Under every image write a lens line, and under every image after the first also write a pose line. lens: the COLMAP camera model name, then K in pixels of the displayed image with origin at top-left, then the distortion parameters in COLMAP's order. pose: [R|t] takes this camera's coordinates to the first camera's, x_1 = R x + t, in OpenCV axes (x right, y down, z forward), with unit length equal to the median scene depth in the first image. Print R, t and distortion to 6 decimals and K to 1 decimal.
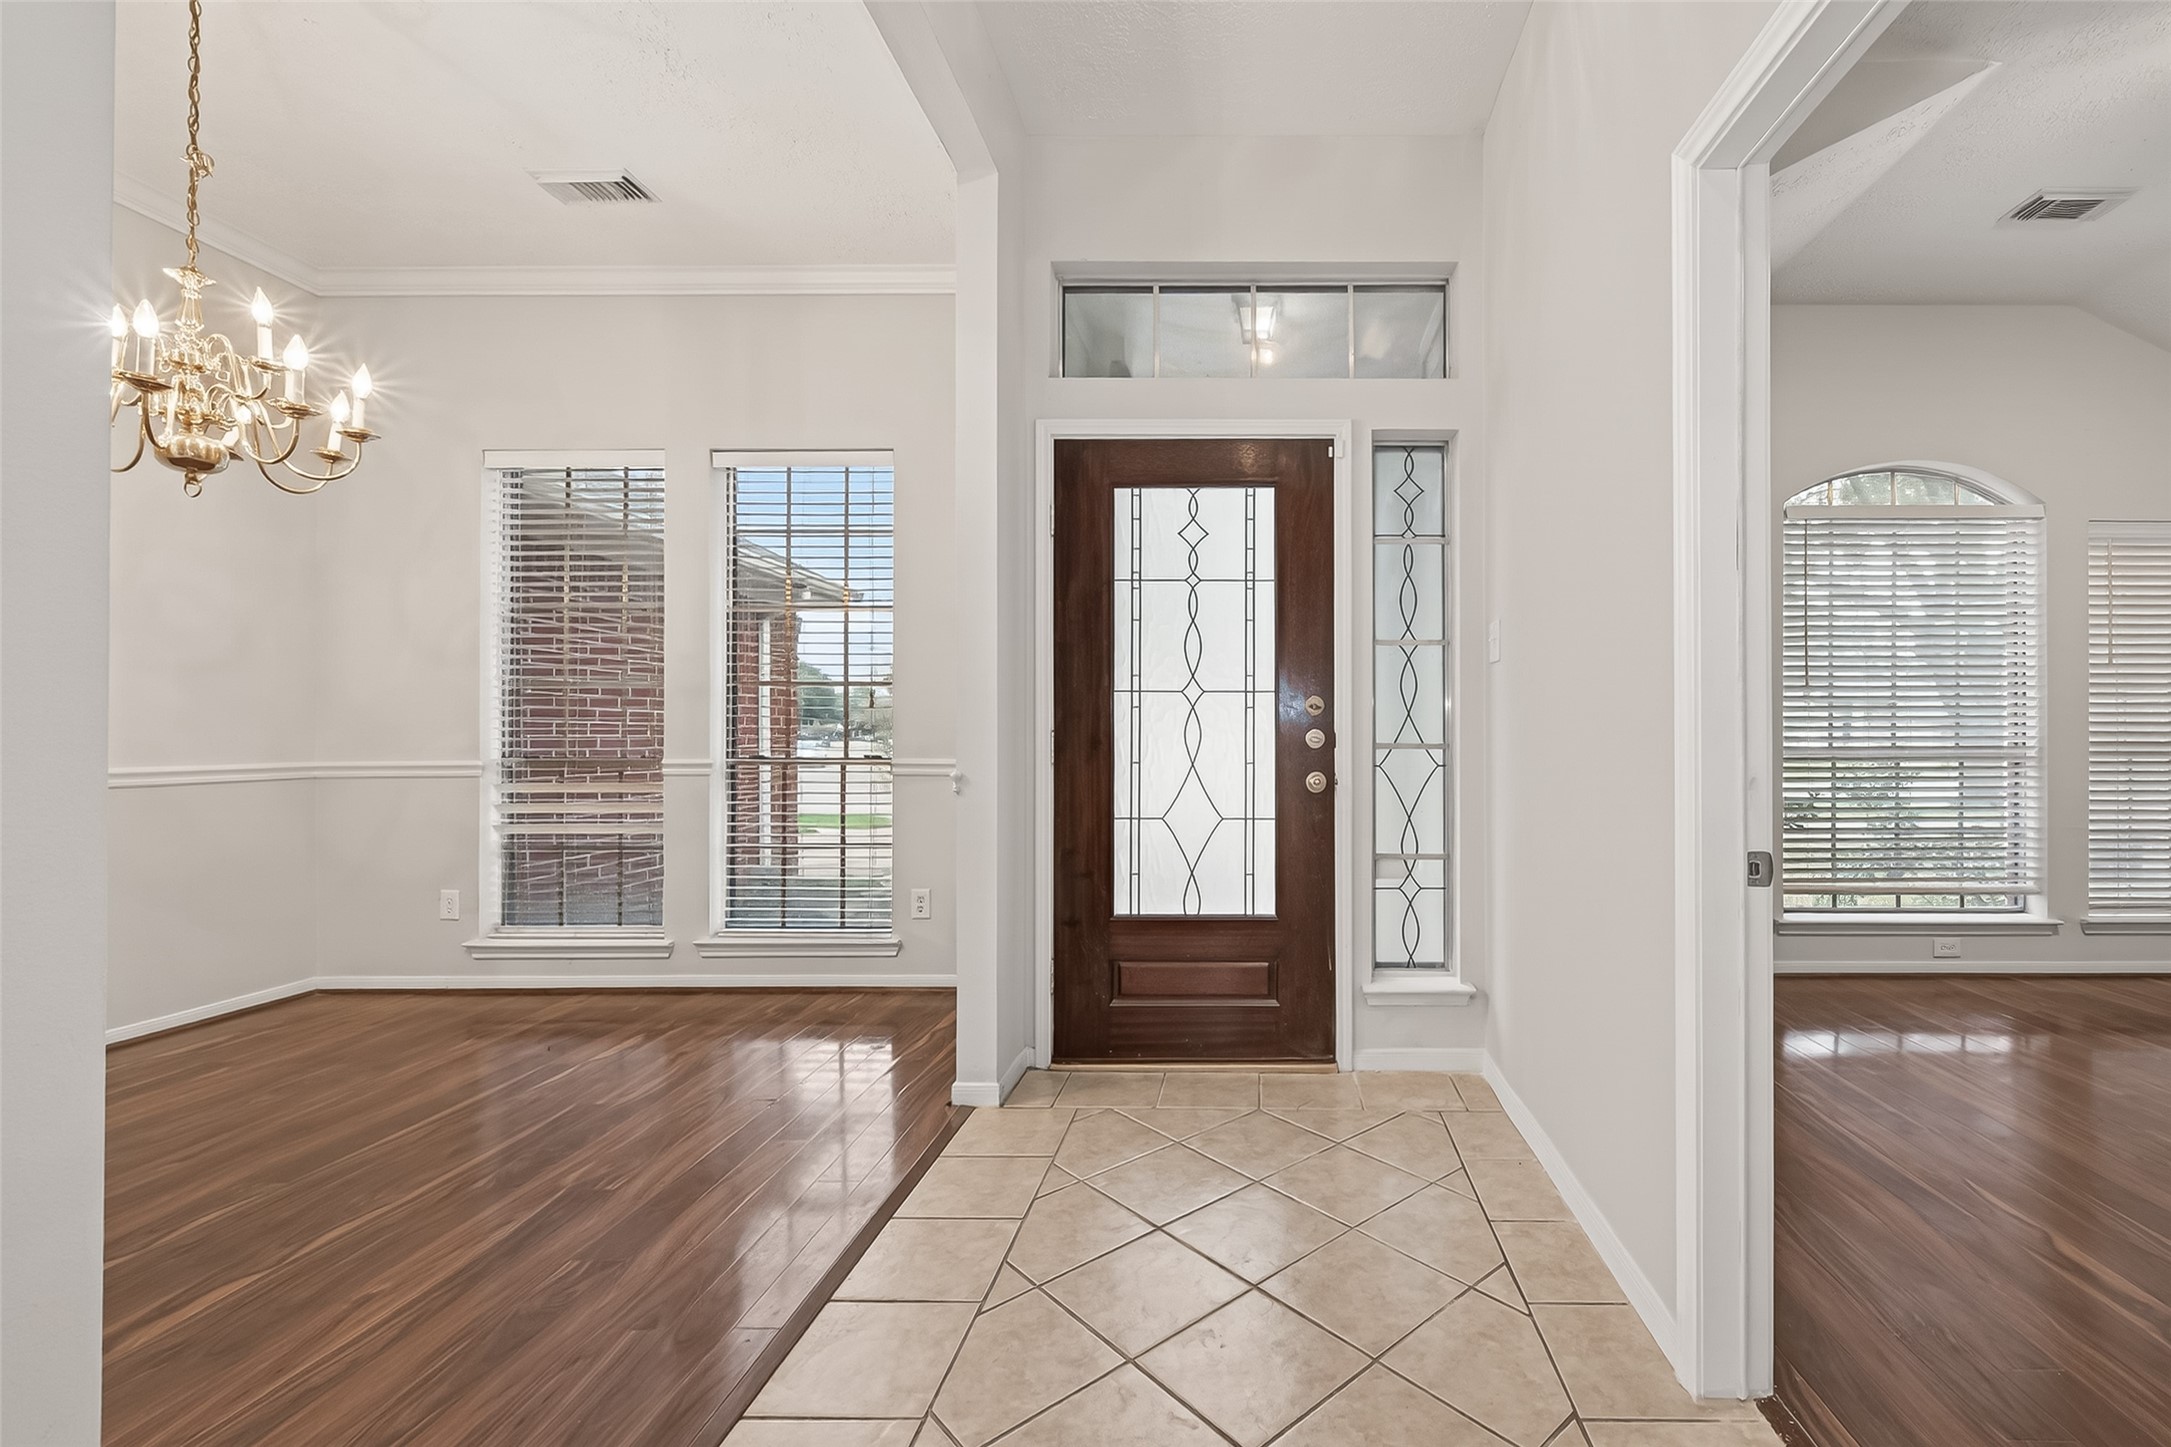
lens RADIAL K [[883.3, 0, 1098.4], [0, 883.3, 722.5], [0, 0, 1]] dist [-0.001479, 0.000154]
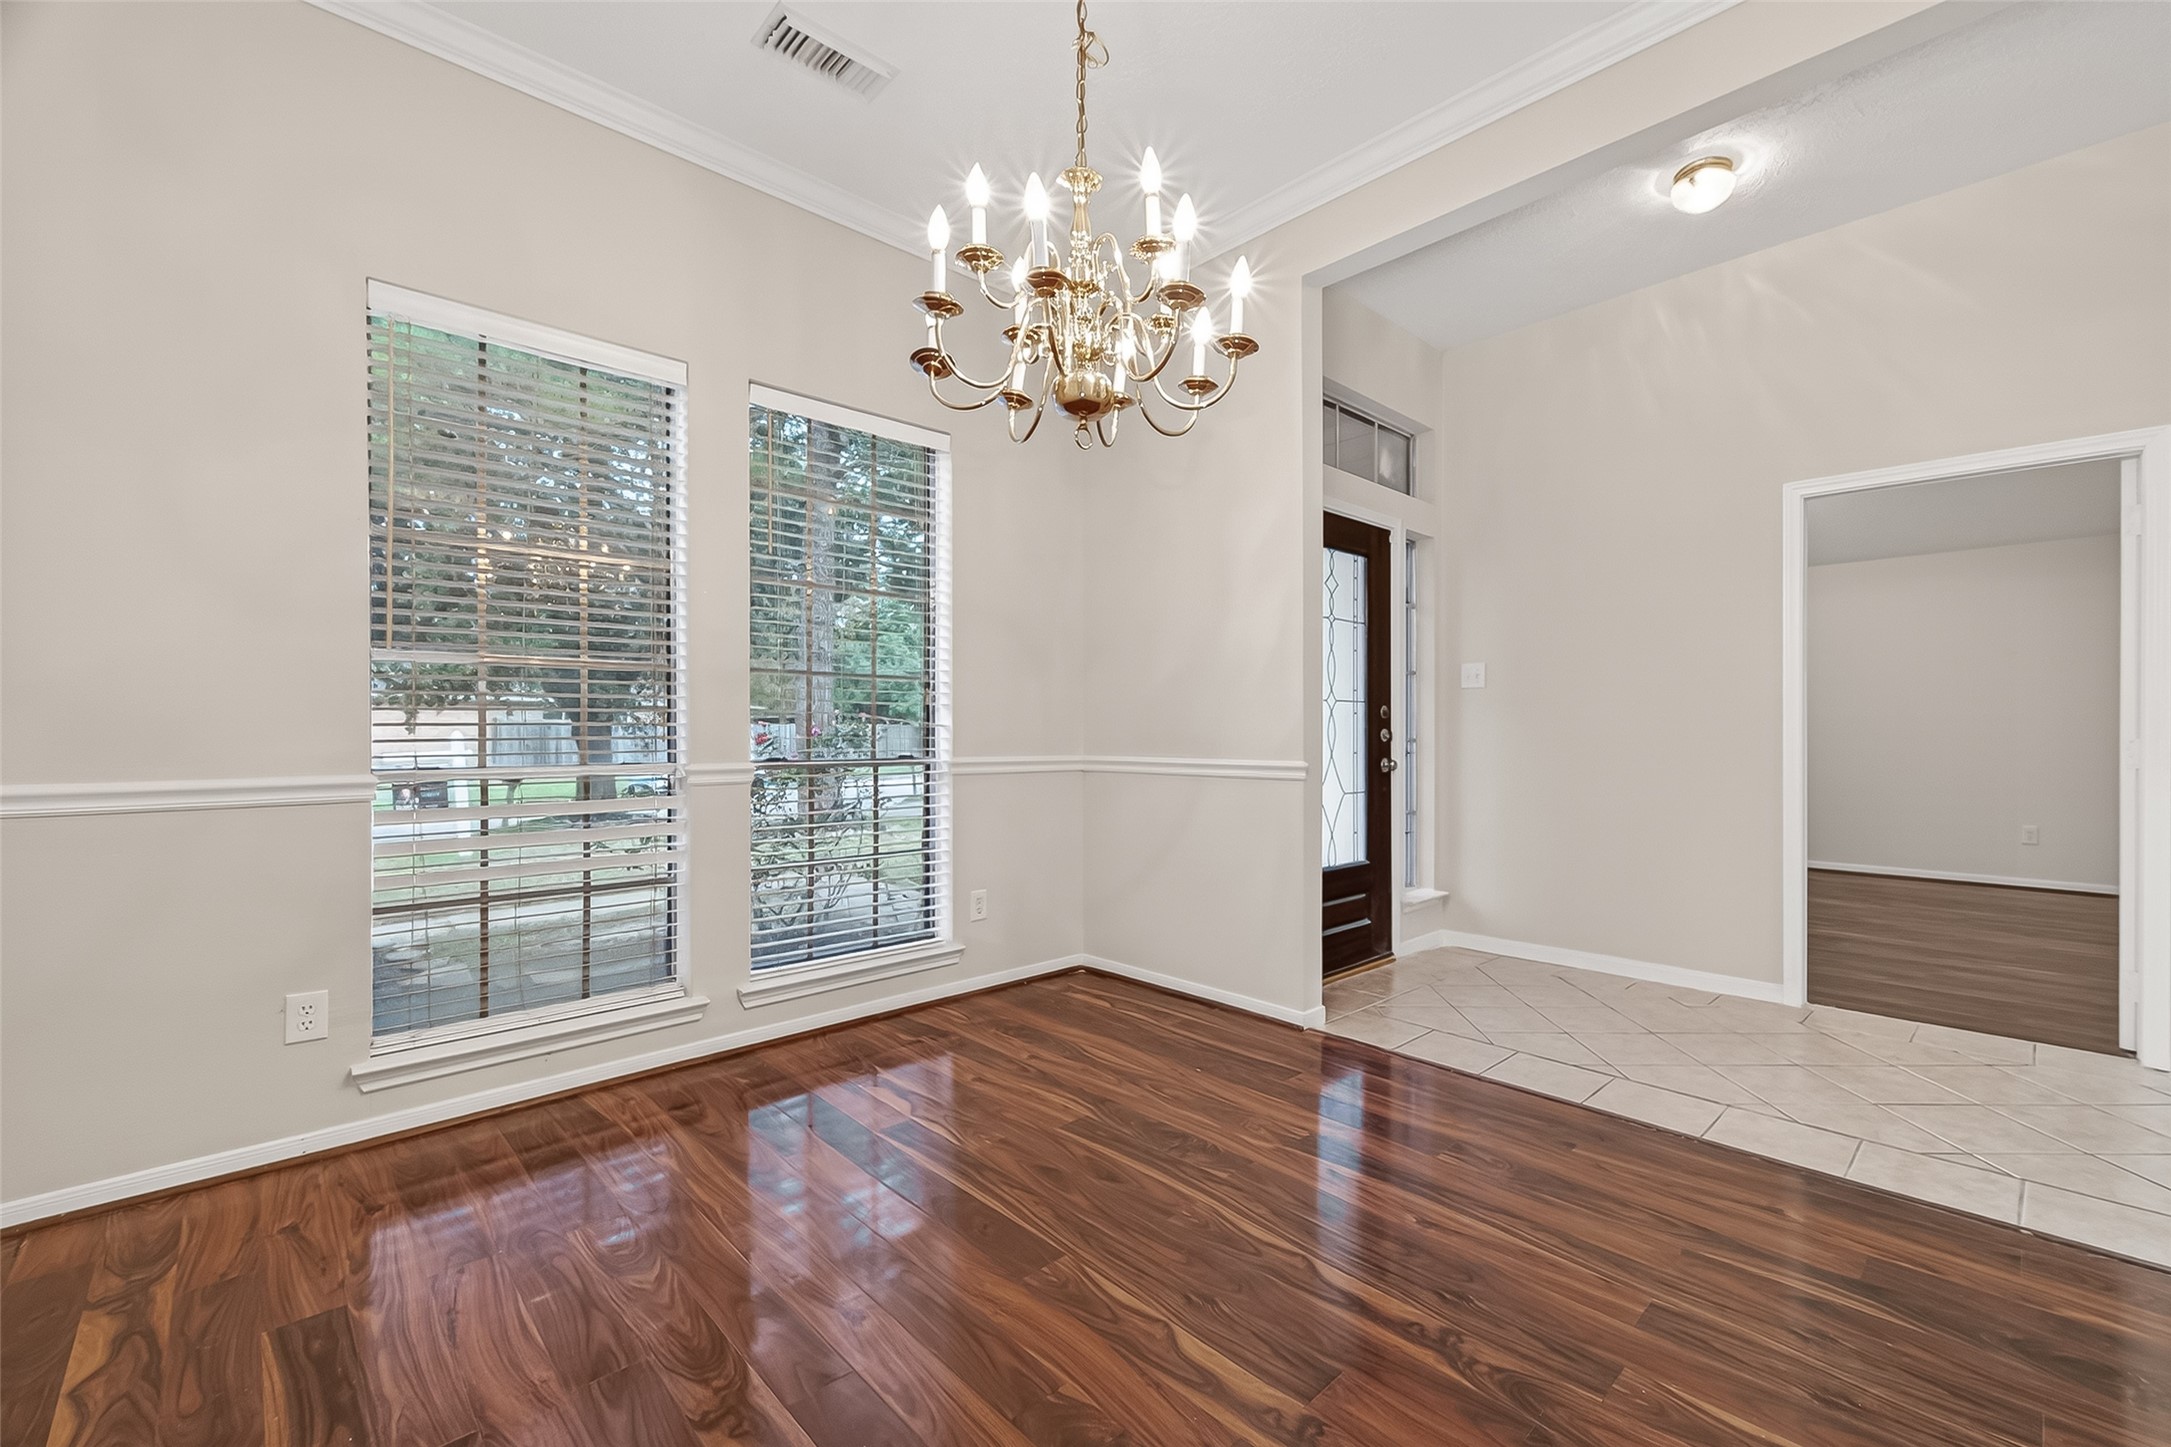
lens RADIAL K [[883.3, 0, 1102.6], [0, 883.3, 730.1], [0, 0, 1]] dist [-0.001479, 0.000154]
pose [[0.728079, 0.001897, 0.685490, -1.070515], [-0.003284, 0.999994, 0.000721, 0.010101], [-0.685485, -0.002776, 0.728081, 0.258000]]
